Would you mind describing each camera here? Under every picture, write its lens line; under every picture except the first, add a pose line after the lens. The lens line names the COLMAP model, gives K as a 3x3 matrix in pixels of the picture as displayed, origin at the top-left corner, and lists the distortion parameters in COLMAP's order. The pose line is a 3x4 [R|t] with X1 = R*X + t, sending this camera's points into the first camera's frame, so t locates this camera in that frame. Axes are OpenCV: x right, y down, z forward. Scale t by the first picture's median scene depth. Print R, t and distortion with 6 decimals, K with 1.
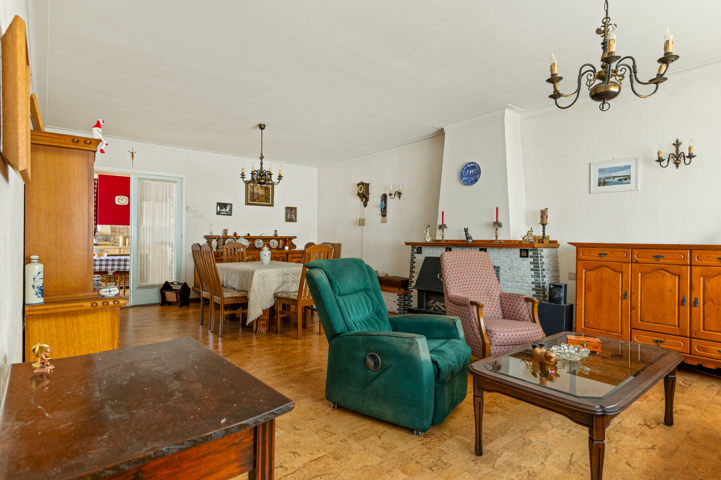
lens RADIAL K [[388.5, 0, 362.9], [0, 388.5, 238.5], [0, 0, 1]] dist [0.017434, -0.001488]
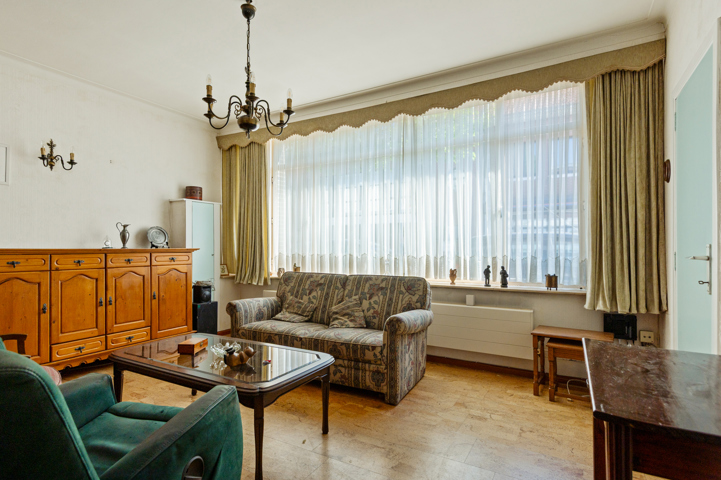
lens RADIAL K [[388.5, 0, 360.1], [0, 388.5, 241.9], [0, 0, 1]] dist [0.017434, -0.001488]
pose [[-0.327302, 0.000429, 0.944920, -0.384653], [-0.003058, 0.999994, -0.001514, -0.003960], [-0.944915, -0.003385, -0.327299, 0.645680]]
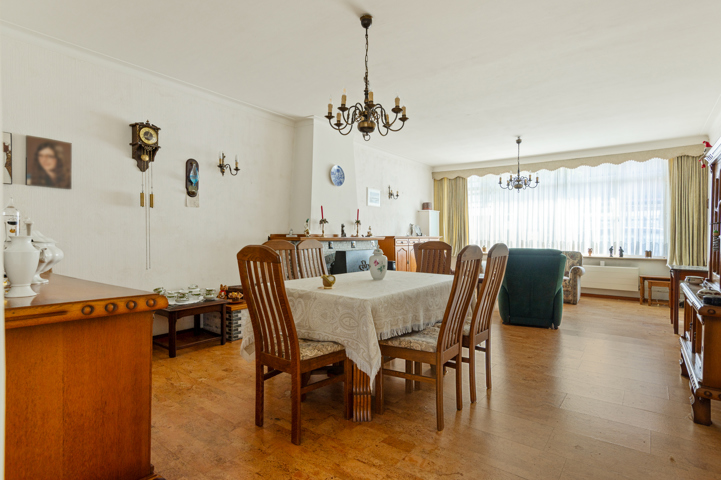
lens RADIAL K [[388.5, 0, 361.9], [0, 388.5, 236.5], [0, 0, 1]] dist [0.017434, -0.001488]
pose [[-0.206951, -0.022404, 0.978095, -0.581649], [-0.003149, 0.999748, 0.022233, -0.011071], [-0.978346, 0.001522, -0.206970, 0.883828]]
